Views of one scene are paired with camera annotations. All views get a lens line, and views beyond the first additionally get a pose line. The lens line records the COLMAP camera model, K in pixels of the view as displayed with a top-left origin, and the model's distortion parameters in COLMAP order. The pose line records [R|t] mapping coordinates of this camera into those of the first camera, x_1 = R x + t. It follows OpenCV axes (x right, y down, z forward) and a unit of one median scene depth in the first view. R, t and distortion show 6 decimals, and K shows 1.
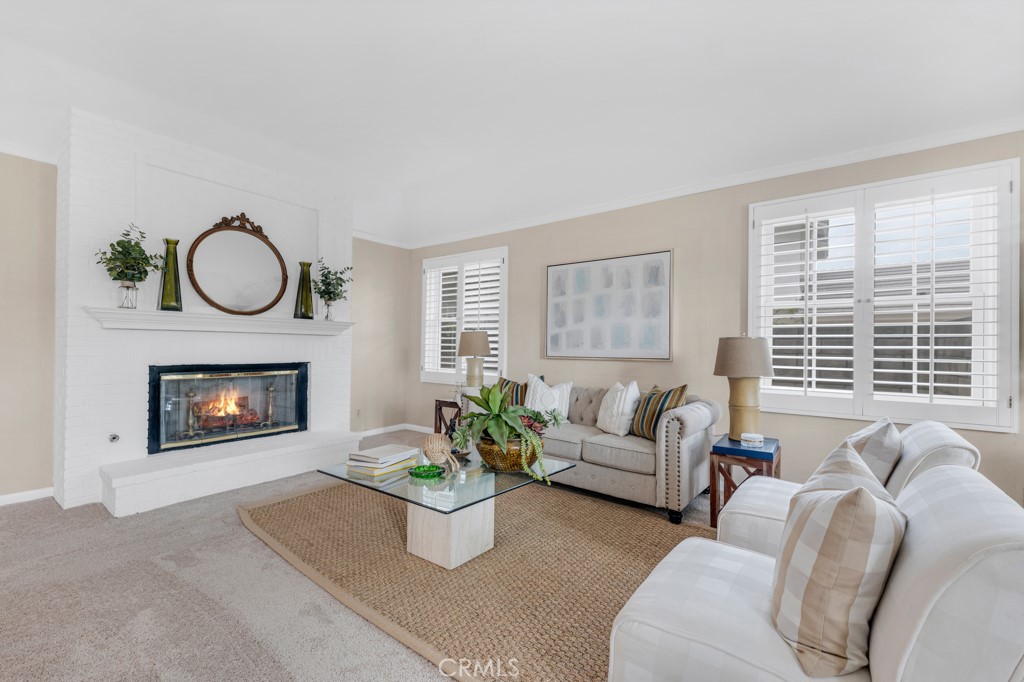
lens RADIAL K [[422.5, 0, 517.3], [0, 422.5, 344.2], [0, 0, 1]] dist [0.001268, -0.000161]
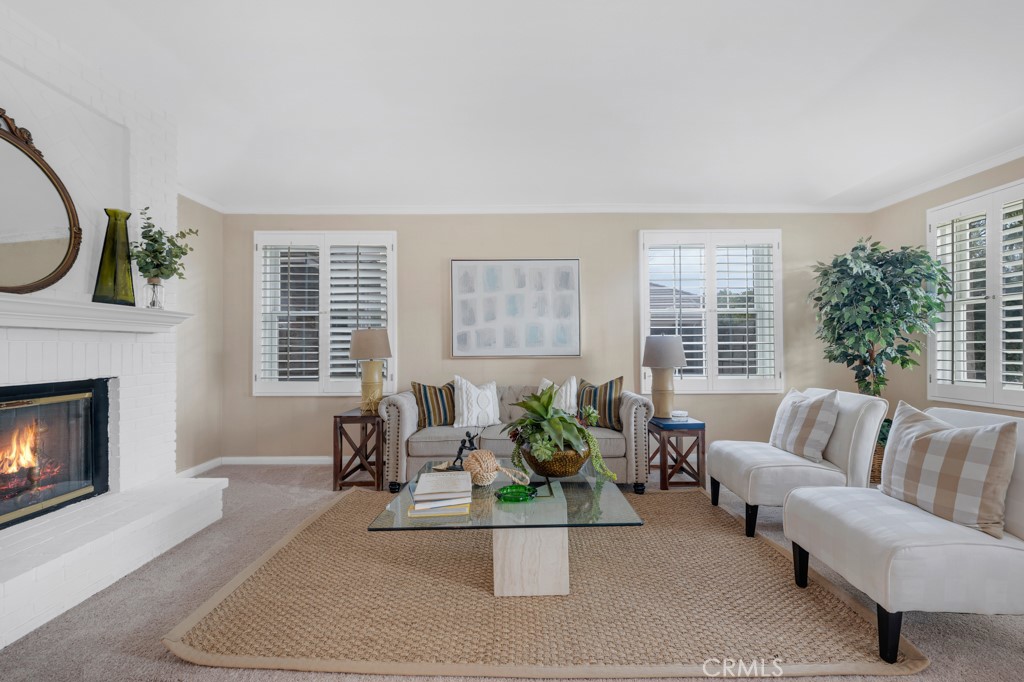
lens RADIAL K [[422.5, 0, 512.7], [0, 422.5, 344.1], [0, 0, 1]] dist [0.001268, -0.000161]
pose [[0.799749, -0.011222, 0.600230, -0.421793], [0.009853, 0.999936, 0.005567, -0.002679], [-0.600254, 0.001462, 0.799808, 0.187712]]
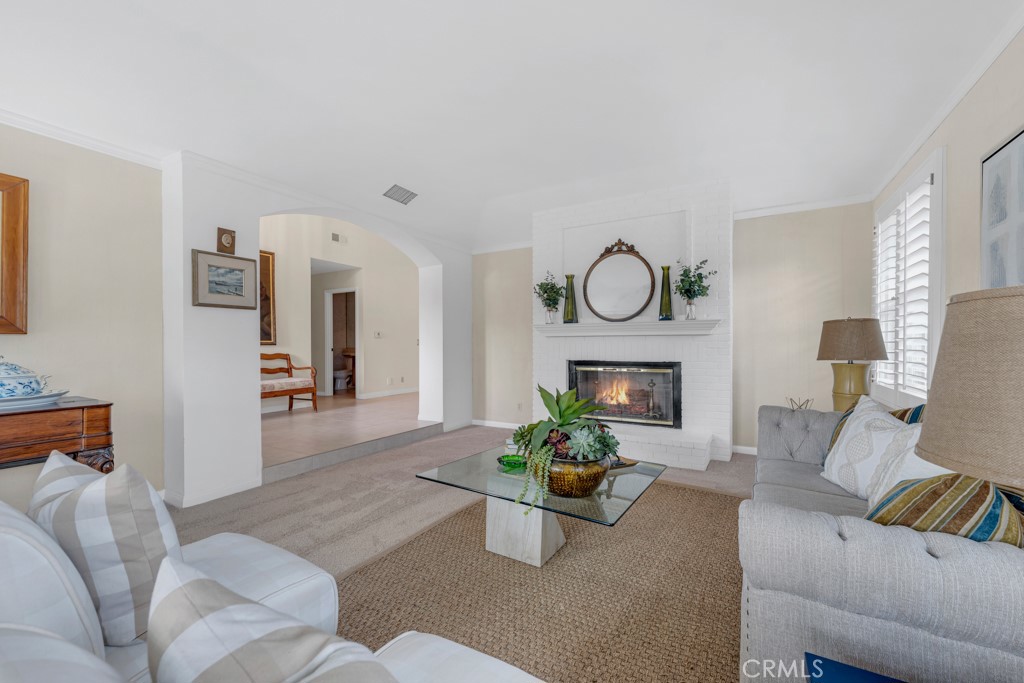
lens RADIAL K [[422.5, 0, 504.2], [0, 422.5, 346.9], [0, 0, 1]] dist [0.001268, -0.000161]
pose [[0.103403, -0.004809, -0.994628, 0.504081], [0.012627, 0.999914, -0.003522, 0.004608], [0.994559, -0.012195, 0.103455, 0.498615]]
